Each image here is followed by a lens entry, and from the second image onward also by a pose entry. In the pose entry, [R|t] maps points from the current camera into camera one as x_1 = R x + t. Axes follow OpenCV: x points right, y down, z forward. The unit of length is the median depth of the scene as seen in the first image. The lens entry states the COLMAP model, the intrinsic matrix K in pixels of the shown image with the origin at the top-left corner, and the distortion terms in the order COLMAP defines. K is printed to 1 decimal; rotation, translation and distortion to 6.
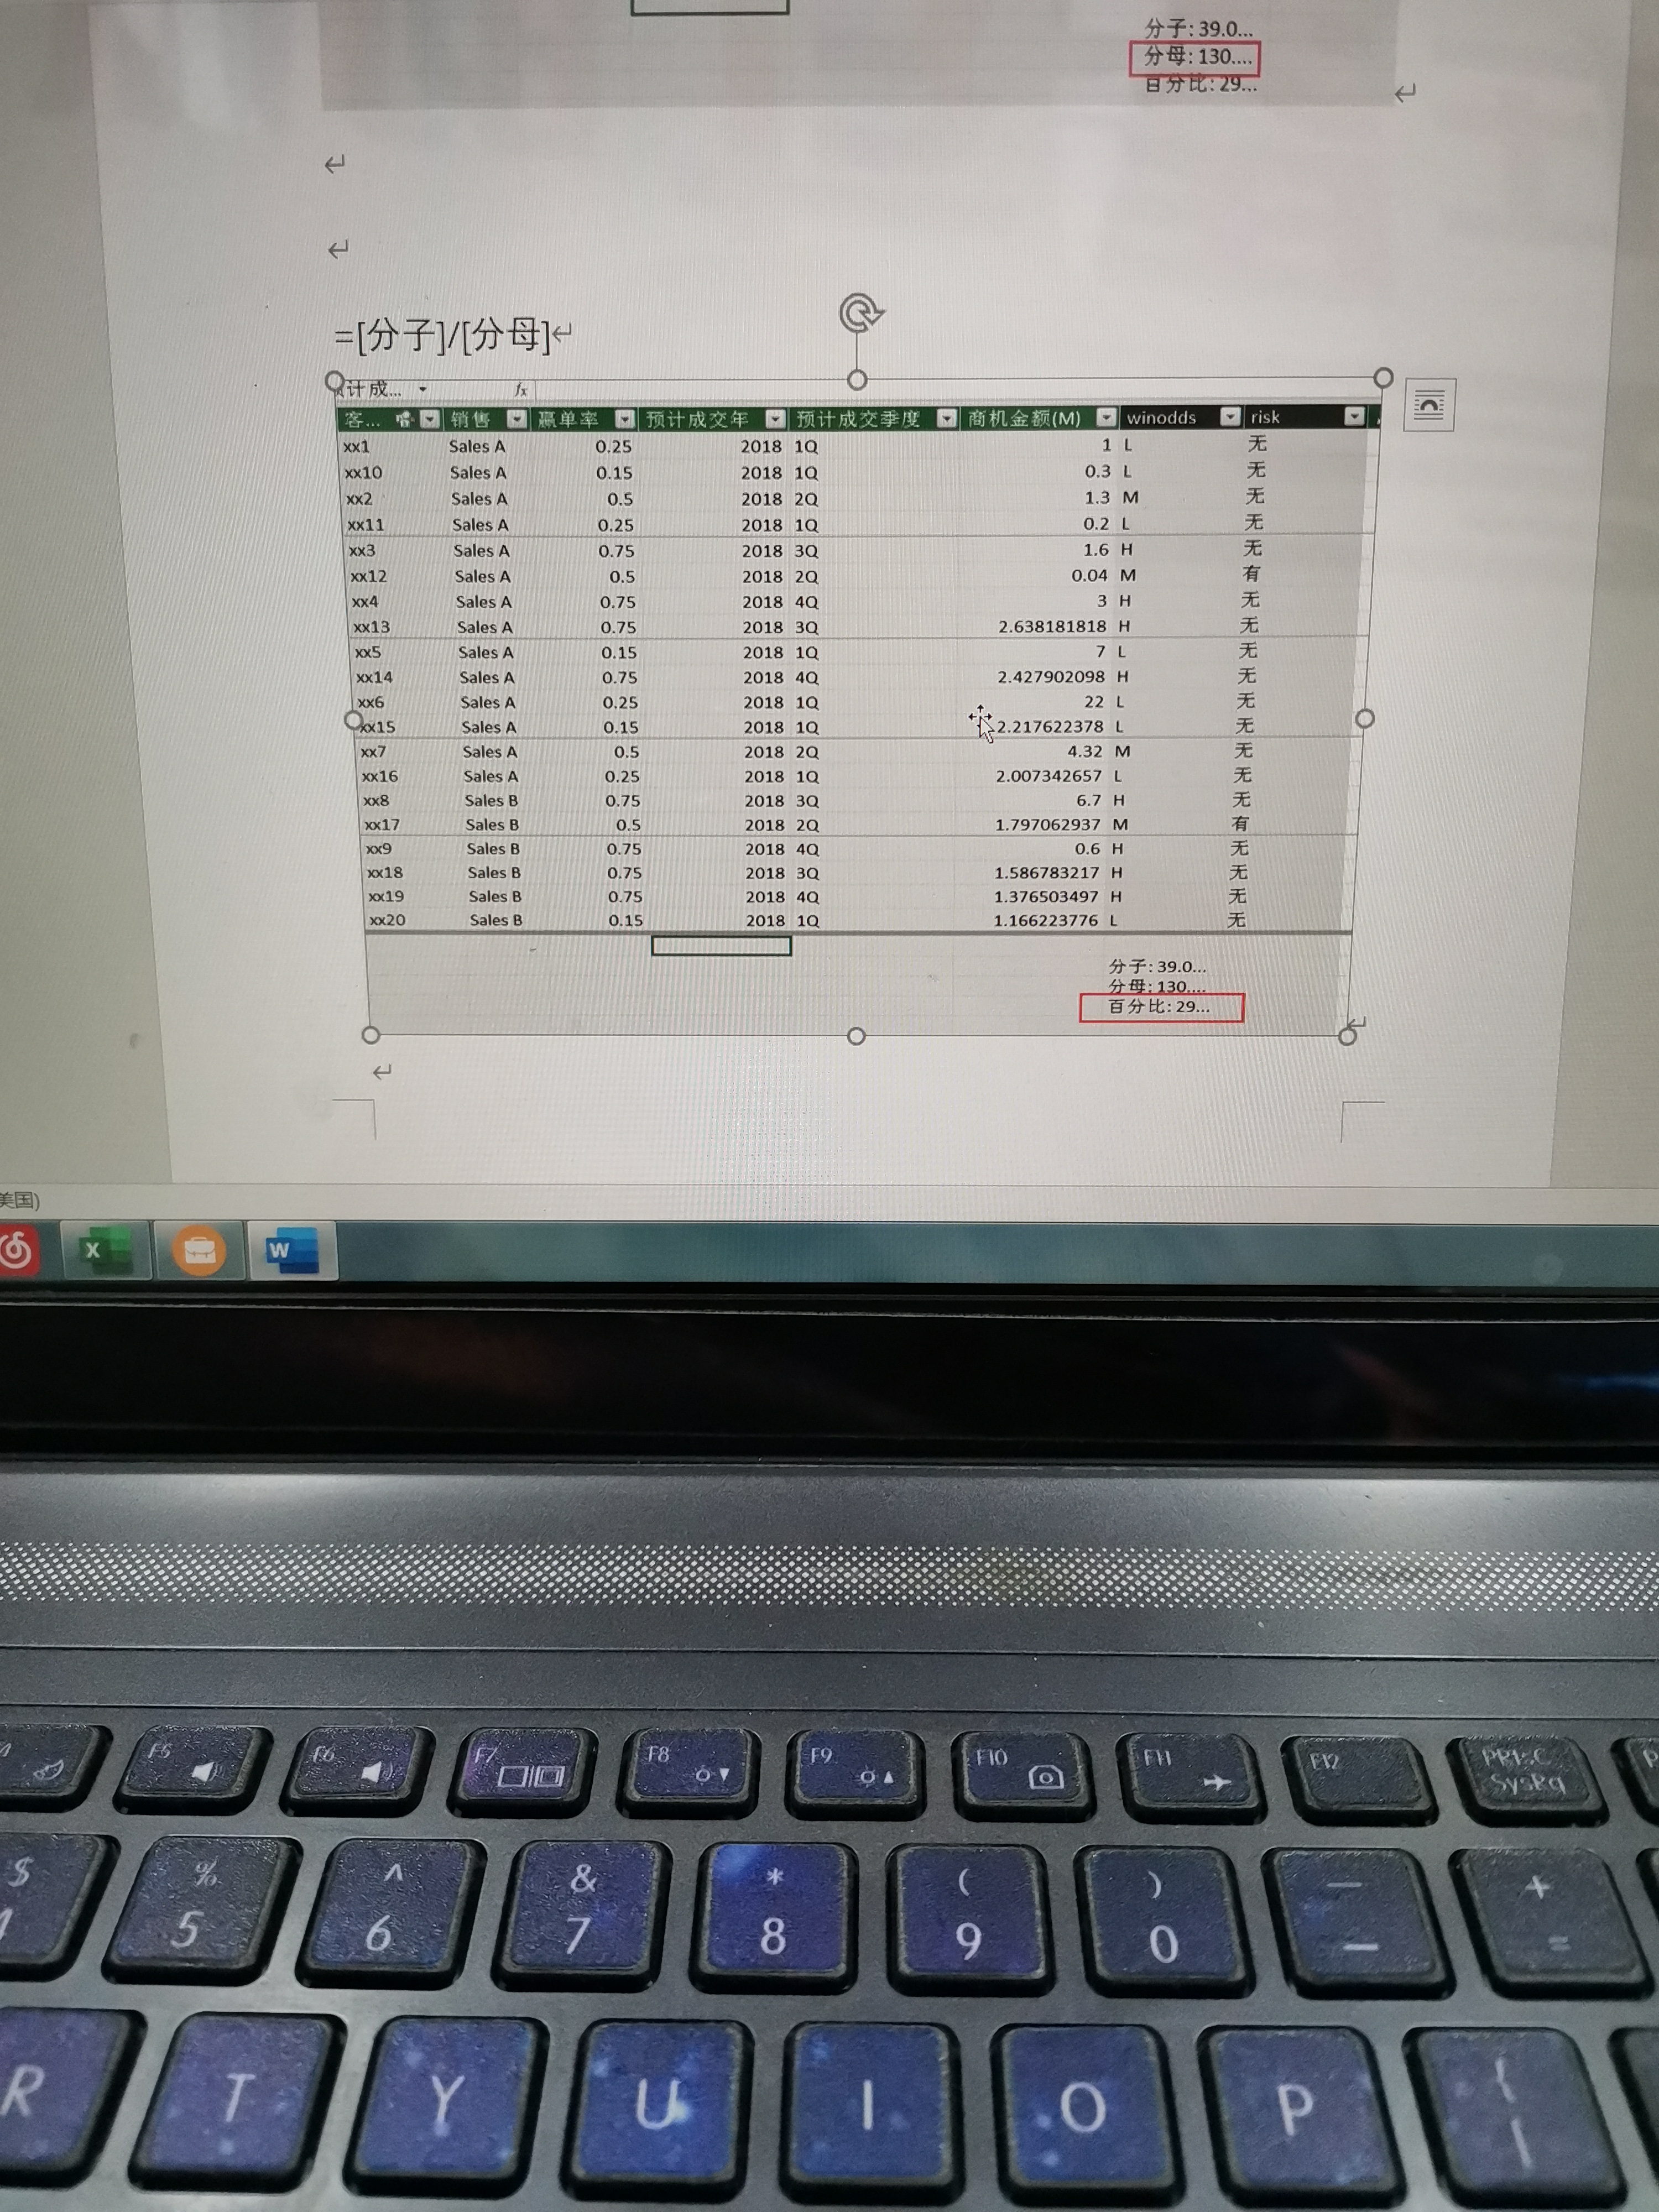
lens RADIAL K [[1756.1, 0, 853.6], [0, 1756.1, 1060.5], [0, 0, 1]] dist [0.025903, -0.077965]
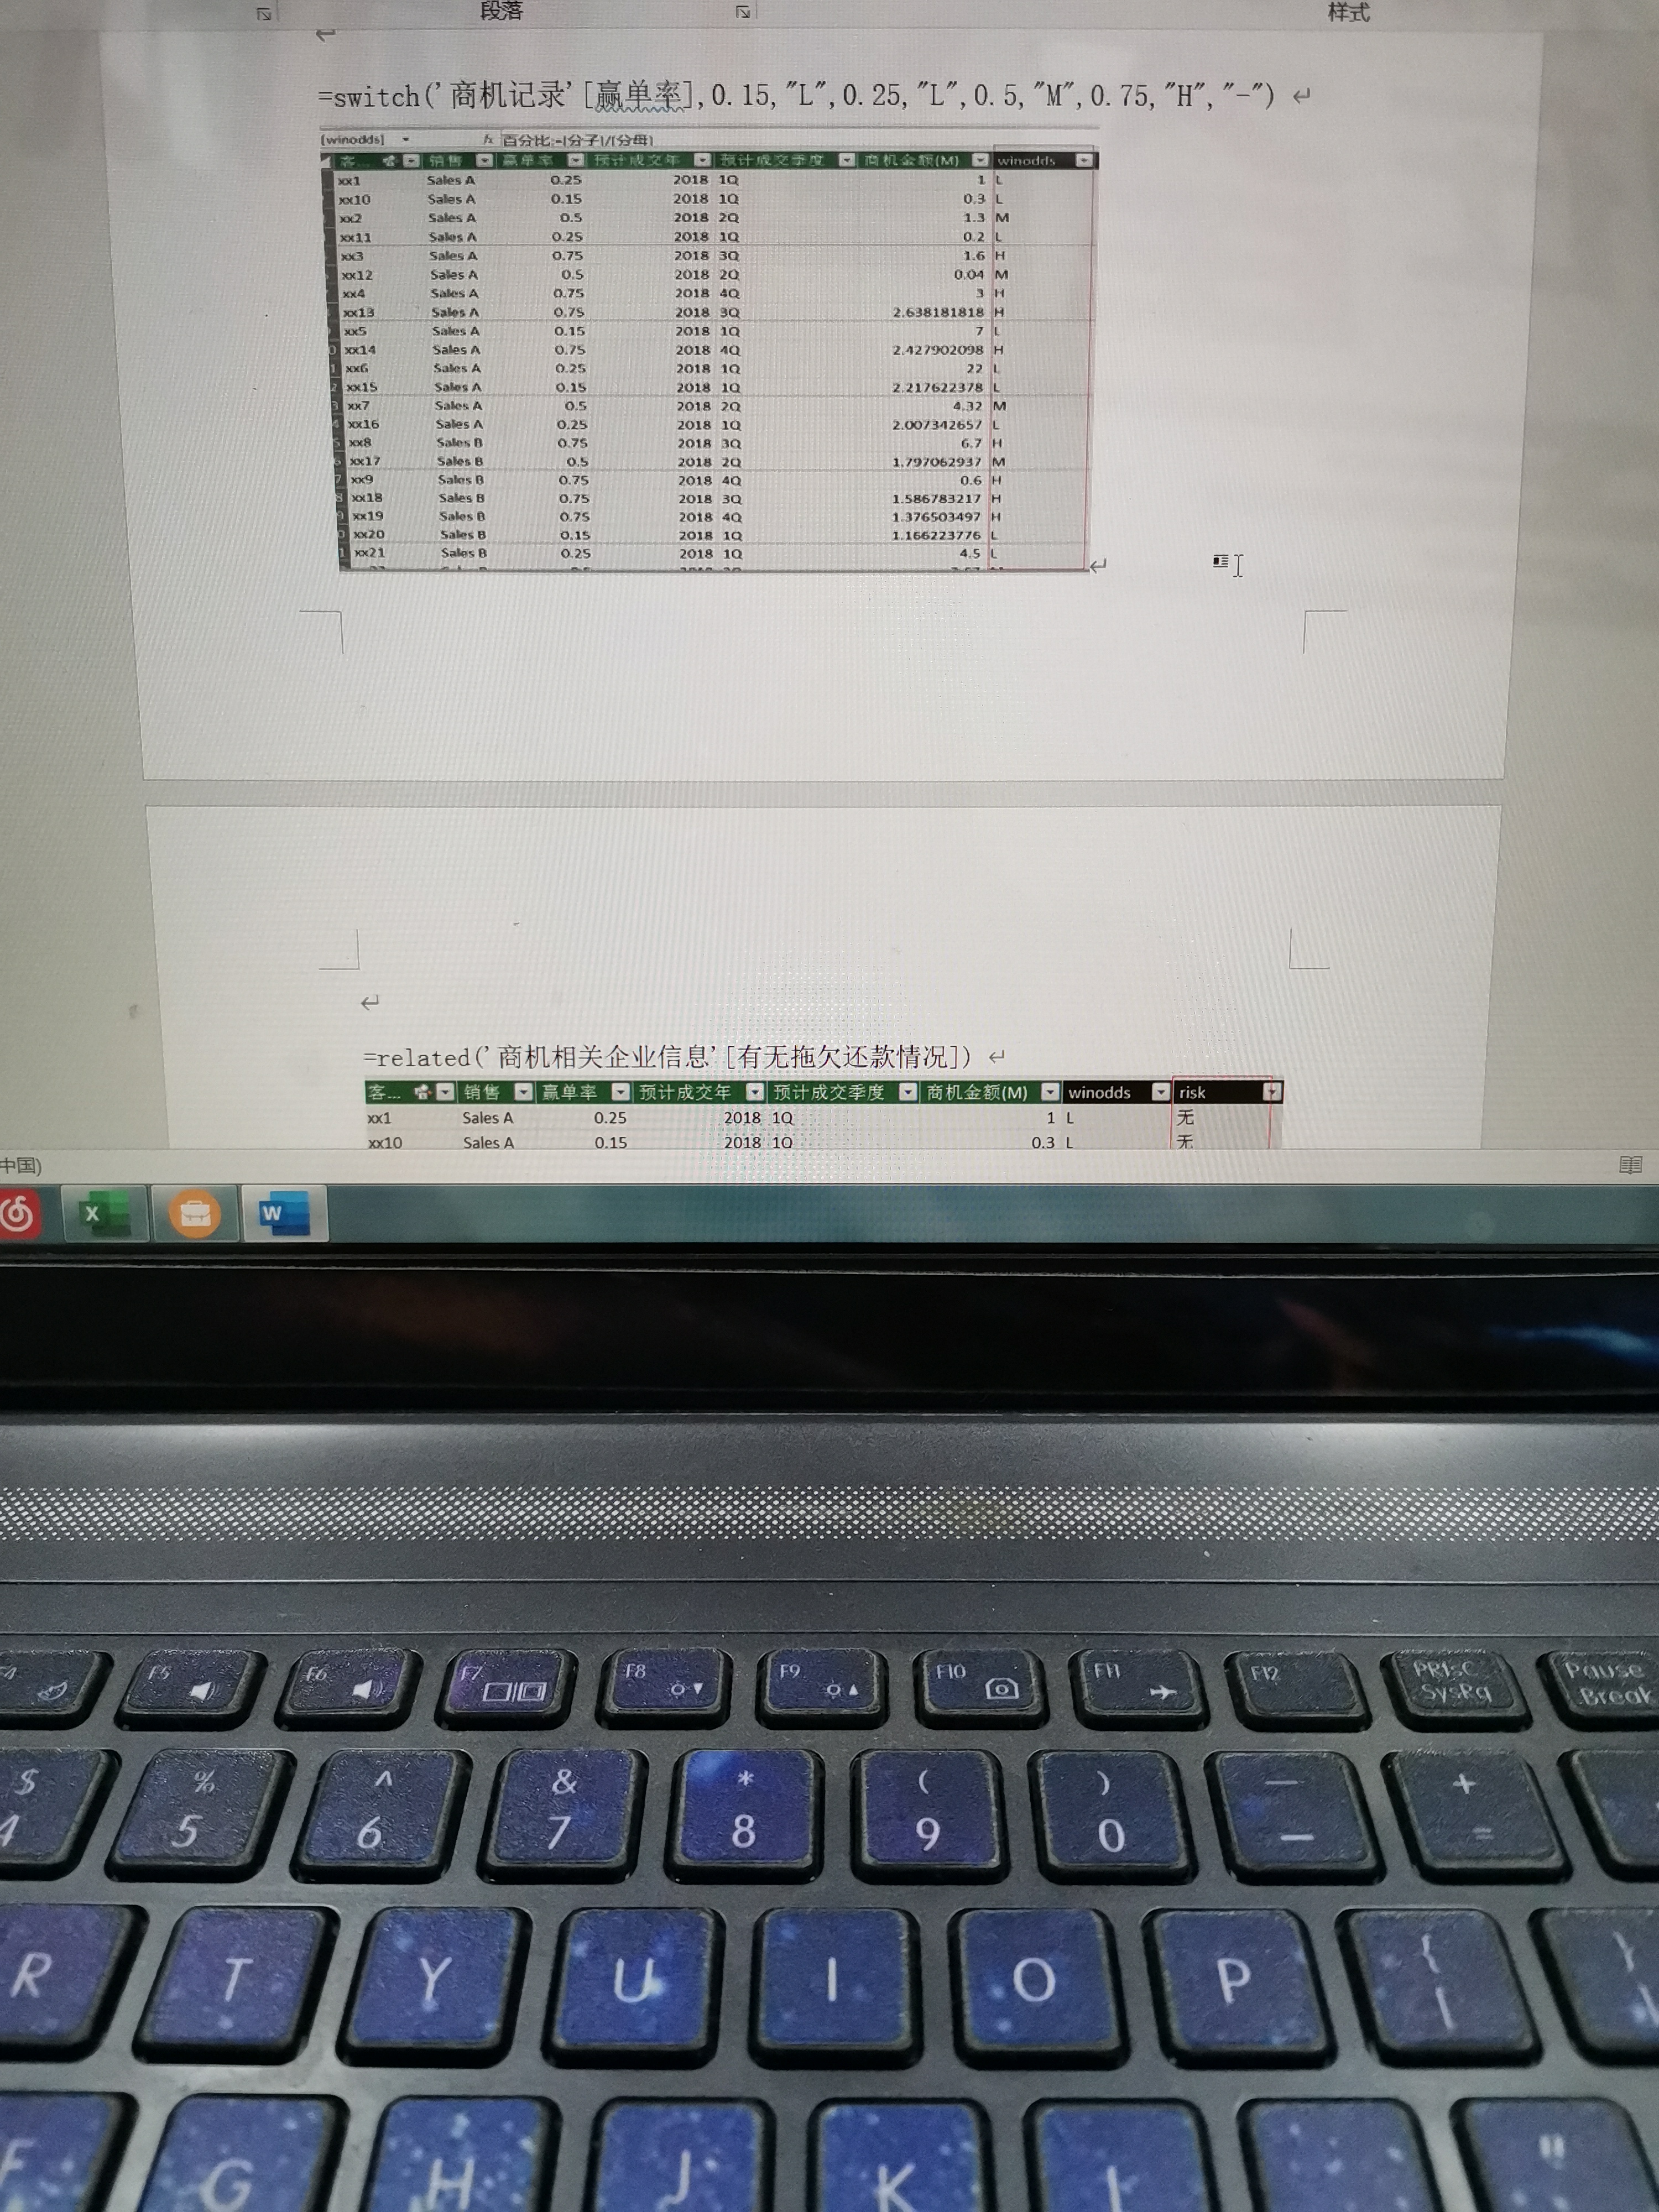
lens RADIAL K [[1756.1, 0, 857.9], [0, 1756.1, 1066.8], [0, 0, 1]] dist [0.025903, -0.077965]
pose [[0.999891, -0.002368, 0.014586, 0.007894], [0.002649, 0.999811, -0.019256, 0.052115], [-0.014537, 0.019292, 0.999708, -0.063026]]
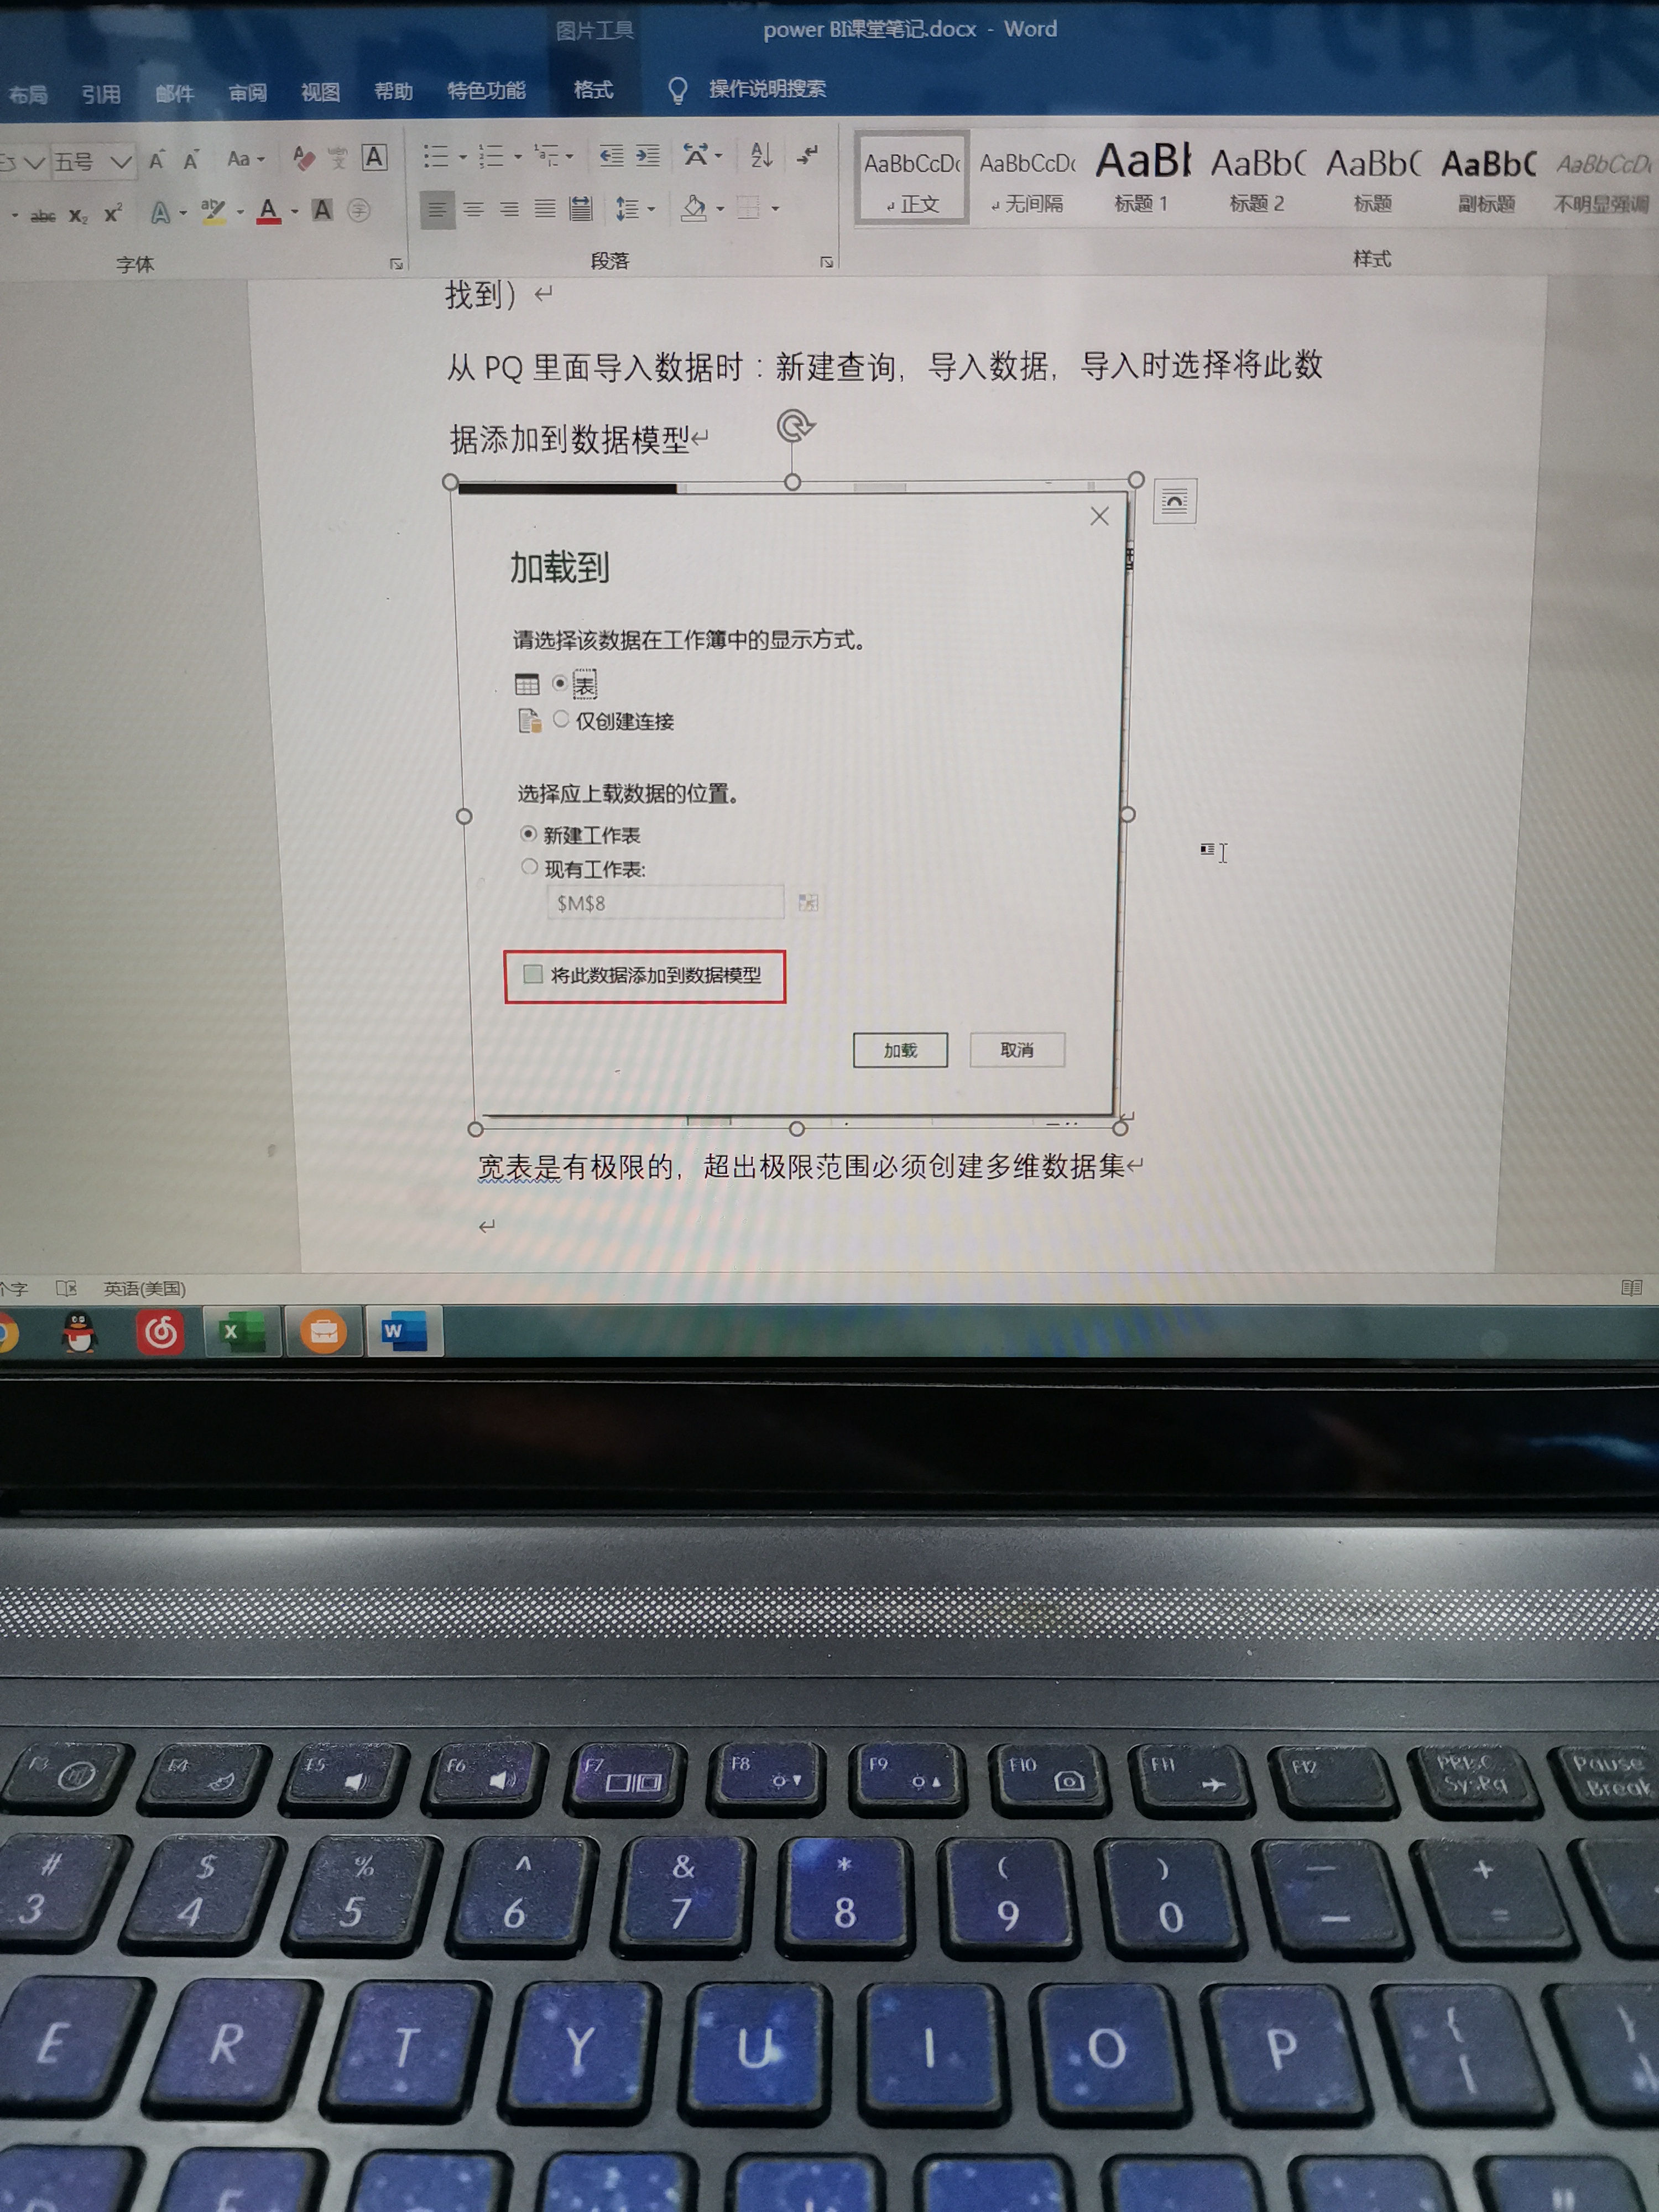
lens RADIAL K [[1756.1, 0, 850.2], [0, 1756.1, 1055.9], [0, 0, 1]] dist [0.025903, -0.077965]
pose [[0.999970, -0.002611, 0.007261, -0.044417], [0.002849, 0.999451, -0.032999, -0.040730], [-0.007170, 0.033019, 0.999429, -0.193735]]
